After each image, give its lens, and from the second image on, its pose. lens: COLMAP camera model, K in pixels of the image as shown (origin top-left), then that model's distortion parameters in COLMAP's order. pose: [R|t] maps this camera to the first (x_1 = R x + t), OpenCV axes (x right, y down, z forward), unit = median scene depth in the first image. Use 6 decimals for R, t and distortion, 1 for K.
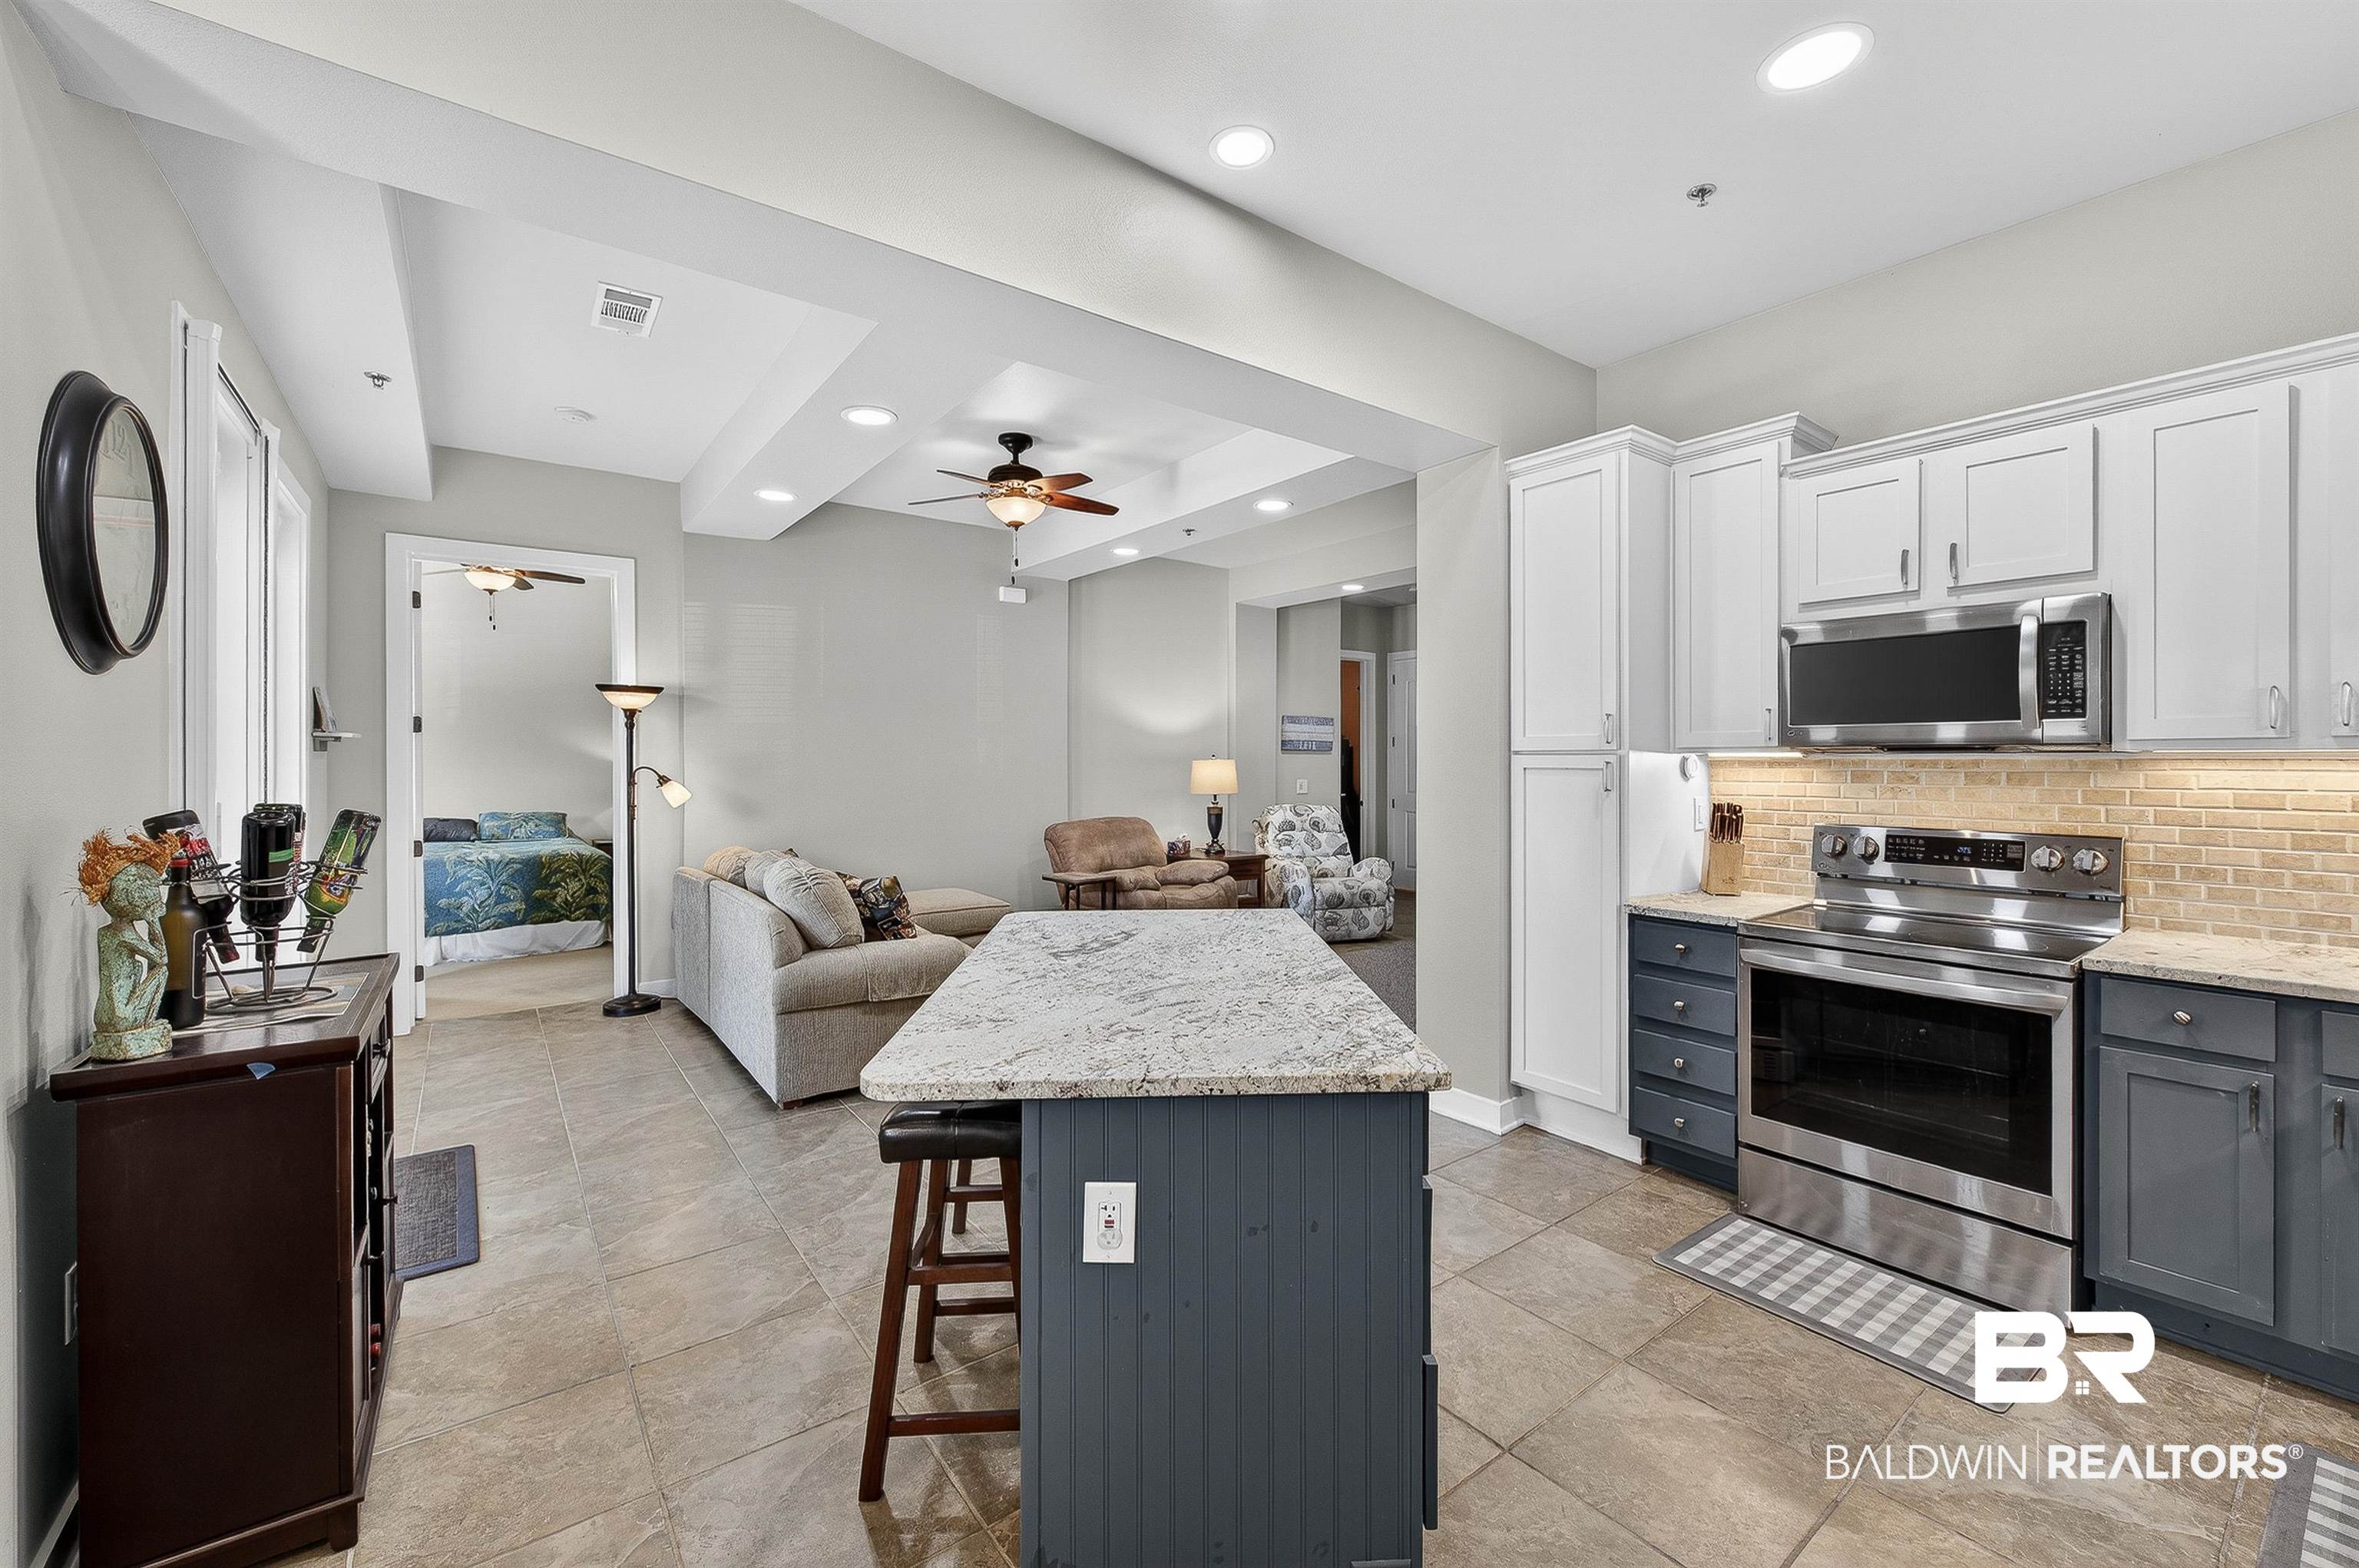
lens RADIAL K [[944.1, 0, 1168.5], [0, 944.1, 752.3], [0, 0, 1]] dist [-0.001561, -0.001315]
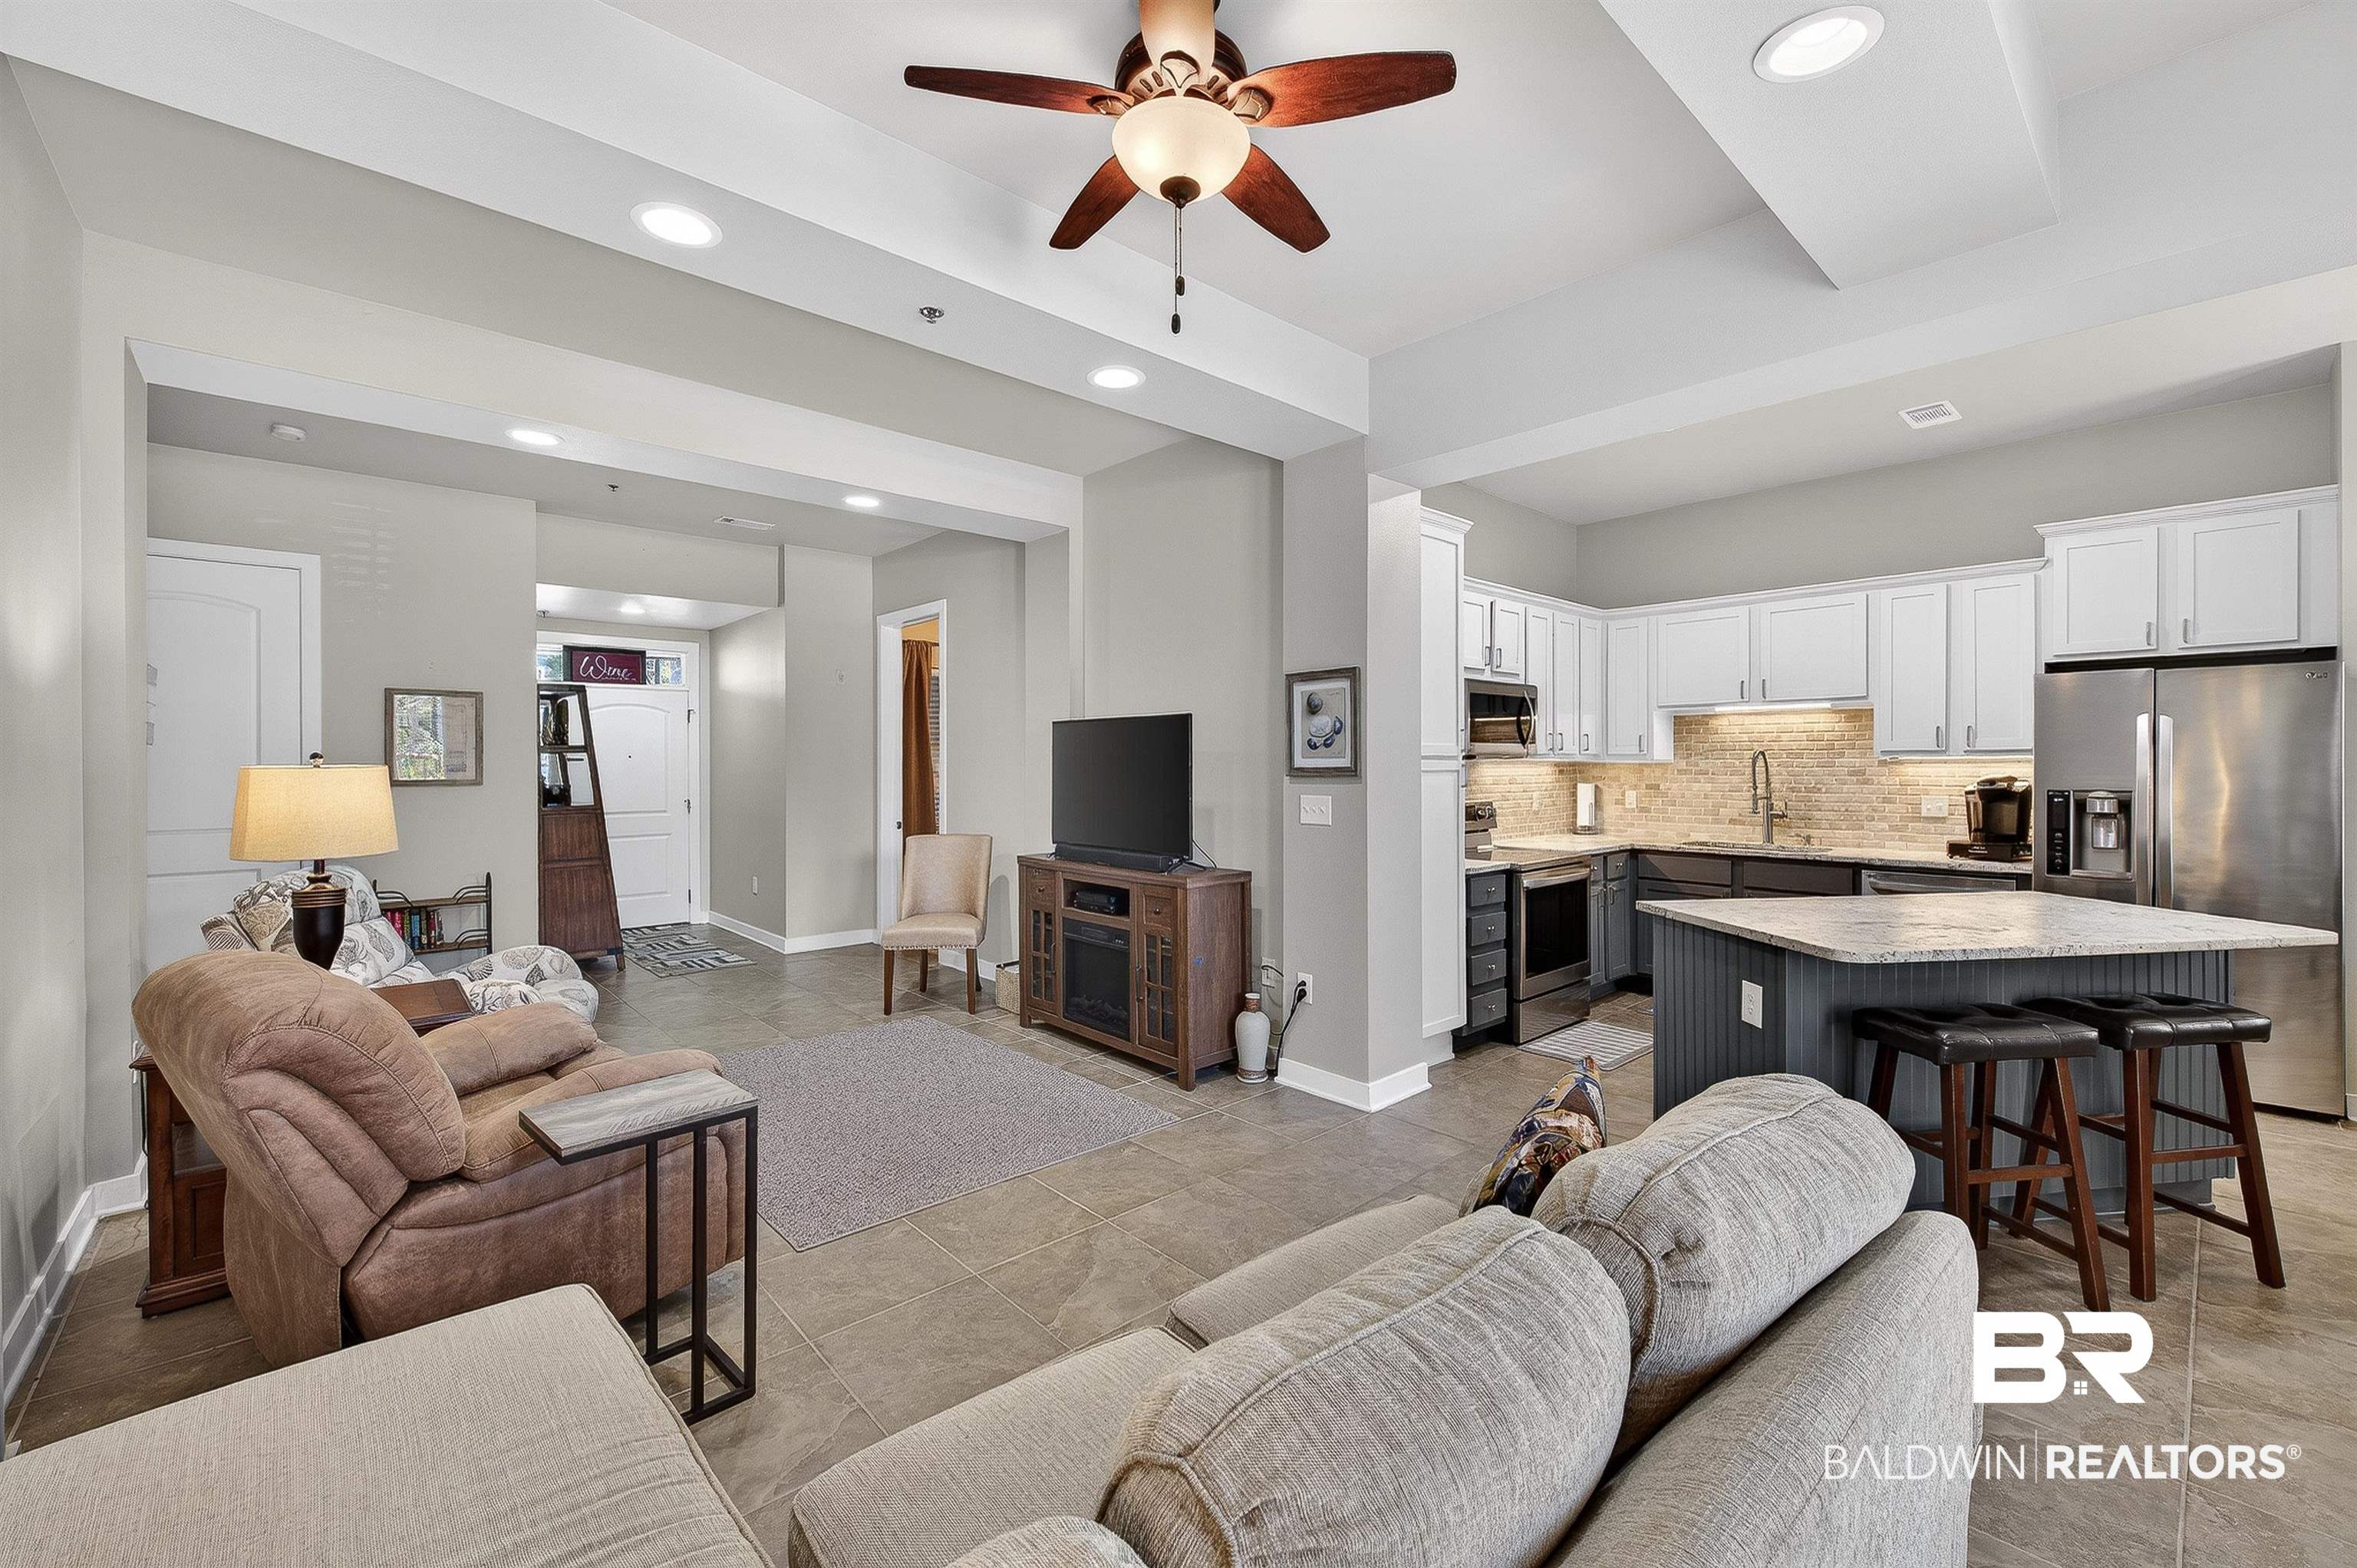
lens RADIAL K [[943.2, 0, 1203.5], [0, 943.2, 761.8], [0, 0, 1]] dist [-0.001561, -0.001315]
pose [[-0.119499, 0.007759, 0.992804, -0.825805], [-0.008026, 0.999929, -0.008780, 0.024960], [-0.992802, -0.009018, -0.119428, 1.552131]]
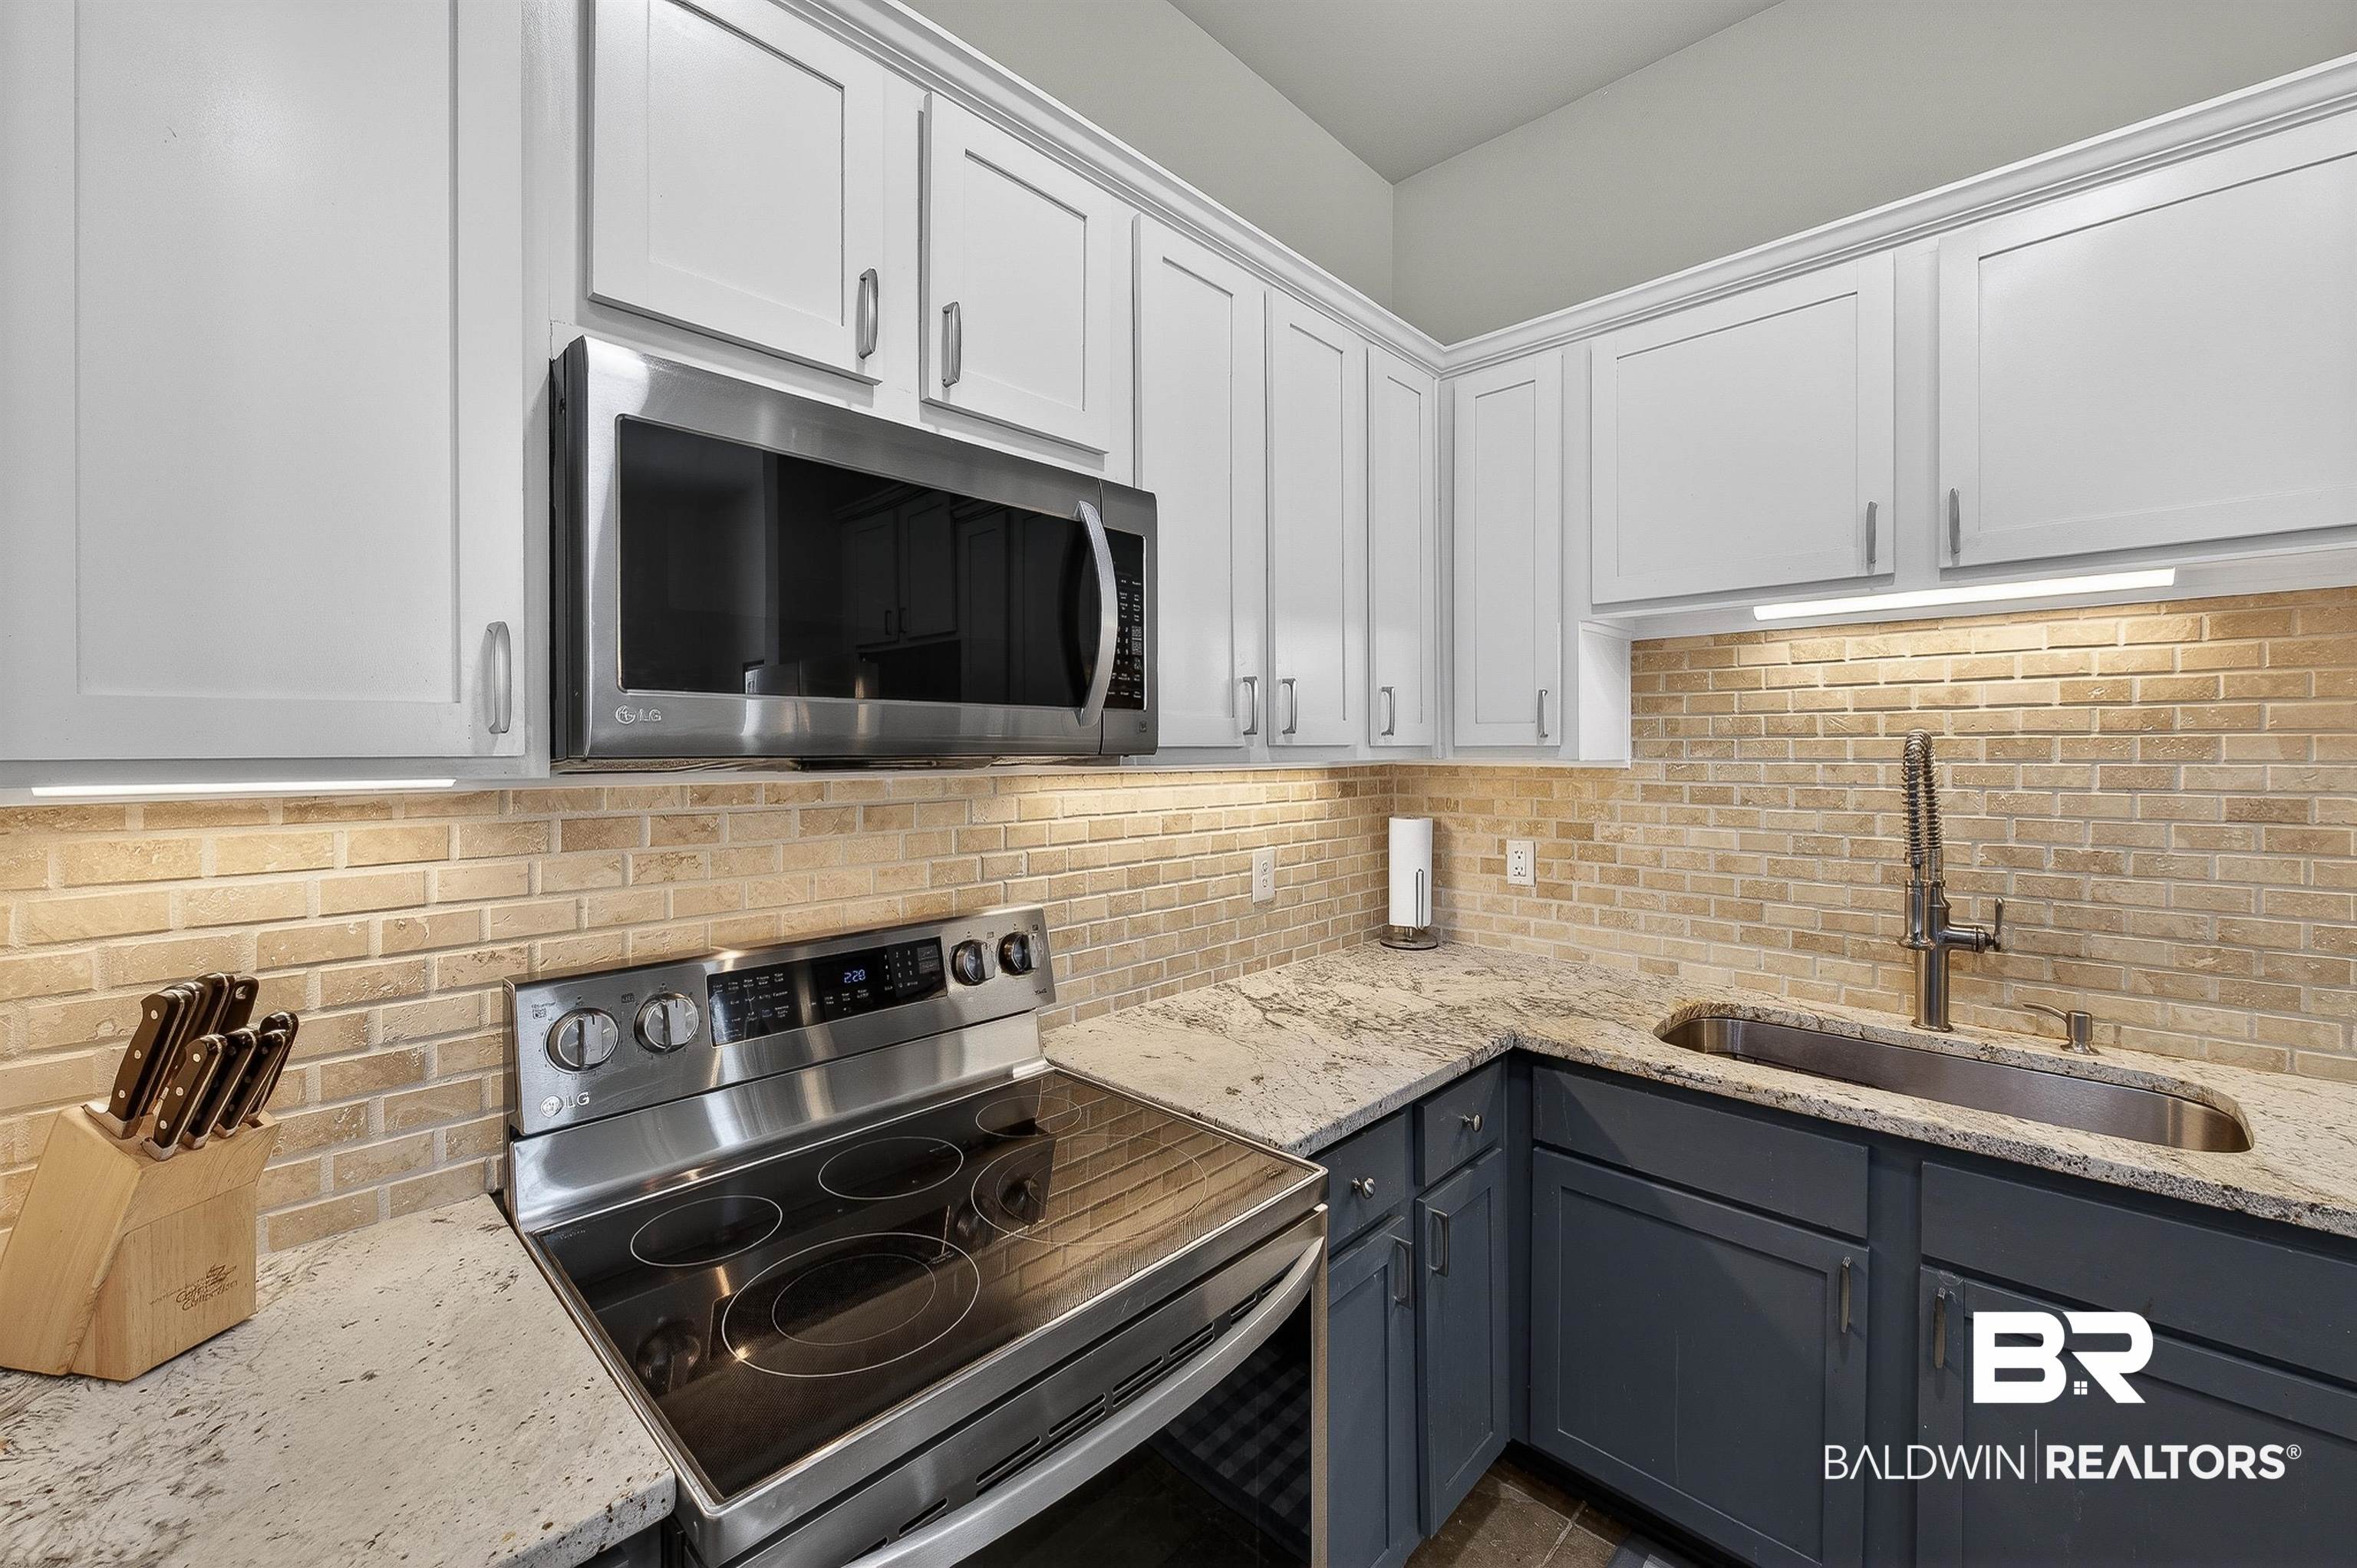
lens RADIAL K [[943.2, 0, 1181.9], [0, 943.2, 752.0], [0, 0, 1]] dist [-0.001561, -0.001315]
pose [[-0.176985, -0.002832, 0.984209, 0.319347], [-0.004750, 0.999987, 0.002024, -0.009062], [-0.984202, -0.004317, -0.176996, 0.836379]]
